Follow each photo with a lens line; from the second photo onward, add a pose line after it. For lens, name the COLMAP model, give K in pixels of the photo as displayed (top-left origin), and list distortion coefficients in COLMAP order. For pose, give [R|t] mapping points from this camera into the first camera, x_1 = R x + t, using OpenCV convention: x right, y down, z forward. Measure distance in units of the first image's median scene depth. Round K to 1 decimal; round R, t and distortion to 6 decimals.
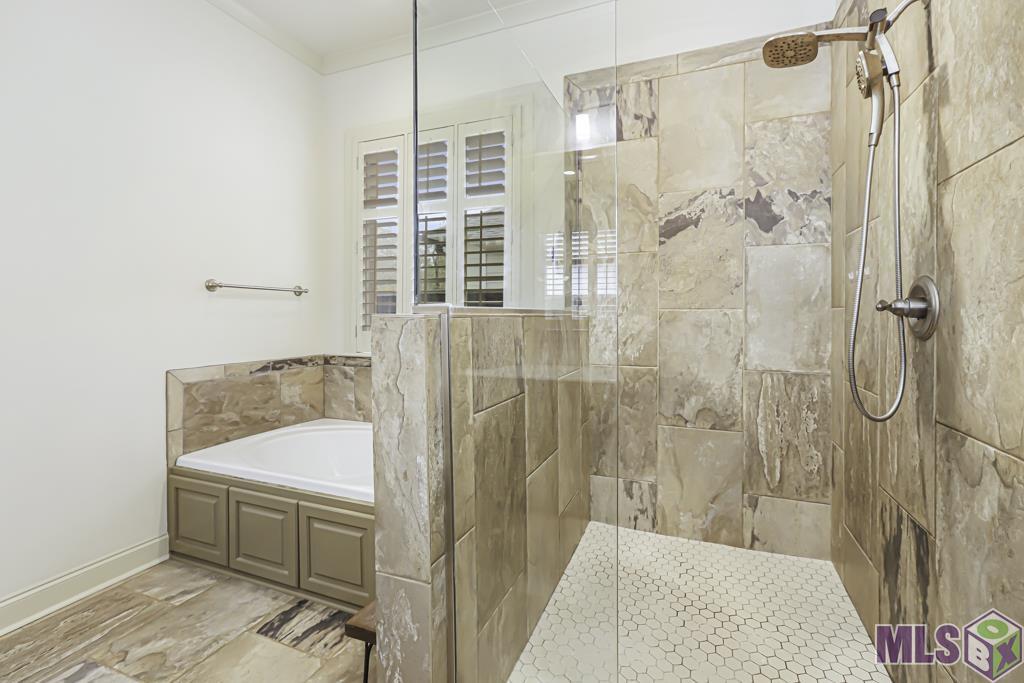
lens RADIAL K [[466.9, 0, 510.2], [0, 466.9, 327.2], [0, 0, 1]] dist [-0.009400, 0.014616]
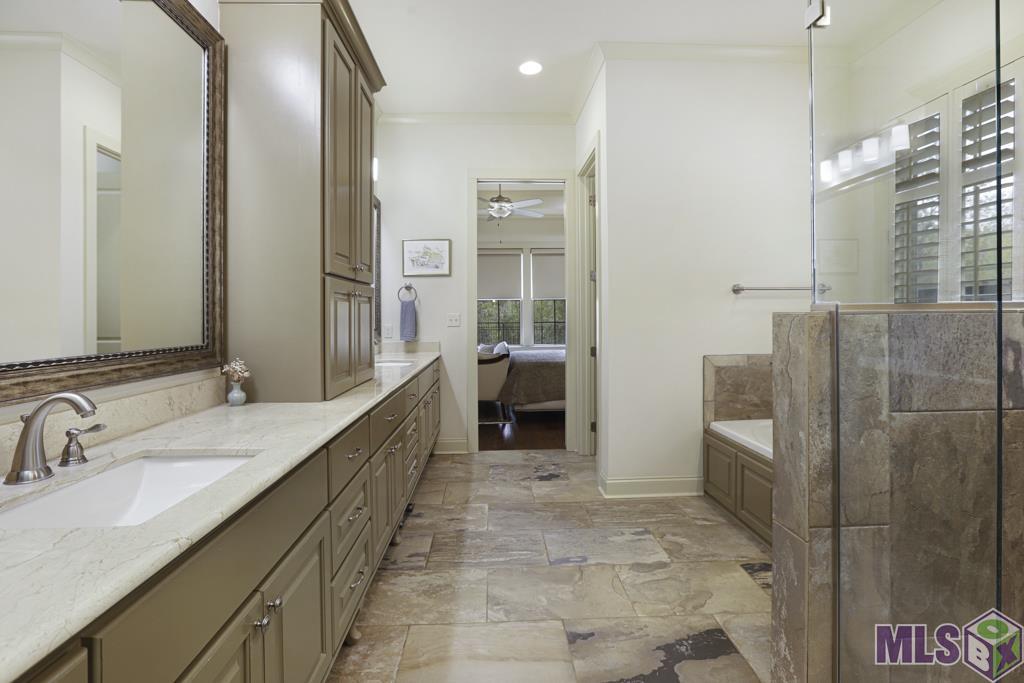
lens RADIAL K [[466.9, 0, 510.2], [0, 466.9, 327.2], [0, 0, 1]] dist [-0.009400, 0.014616]
pose [[0.426221, 0.012137, -0.904538, 0.324656], [-0.007394, 0.999923, 0.009933, 0.003447], [0.904589, 0.002455, 0.426278, -0.099738]]
